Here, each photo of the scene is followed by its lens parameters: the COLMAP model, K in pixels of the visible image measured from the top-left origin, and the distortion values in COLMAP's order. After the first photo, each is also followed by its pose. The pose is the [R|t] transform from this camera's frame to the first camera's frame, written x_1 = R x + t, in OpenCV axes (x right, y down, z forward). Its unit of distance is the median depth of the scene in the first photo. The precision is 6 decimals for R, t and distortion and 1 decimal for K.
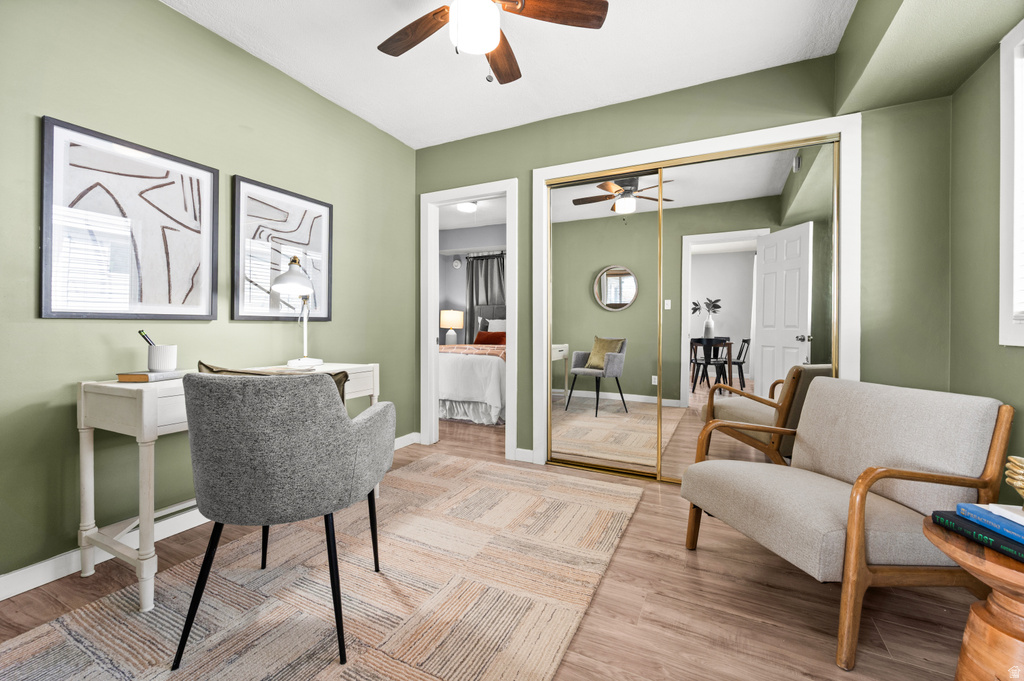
lens RADIAL K [[414.1, 0, 515.0], [0, 414.1, 337.5], [0, 0, 1]] dist [0.013482, 0.000168]
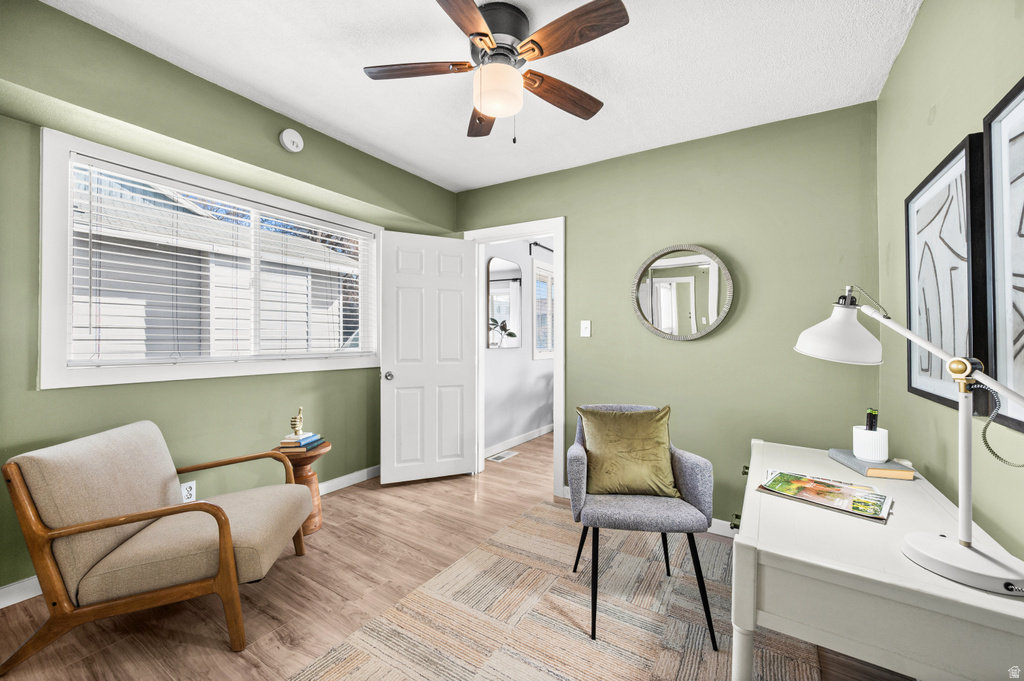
lens RADIAL K [[414.1, 0, 509.7], [0, 414.1, 334.8], [0, 0, 1]] dist [0.013482, 0.000168]
pose [[-0.993576, -0.018269, 0.111678, -0.266354], [-0.015134, 0.999469, 0.028858, -0.211383], [-0.112146, 0.026983, -0.993325, 2.280226]]
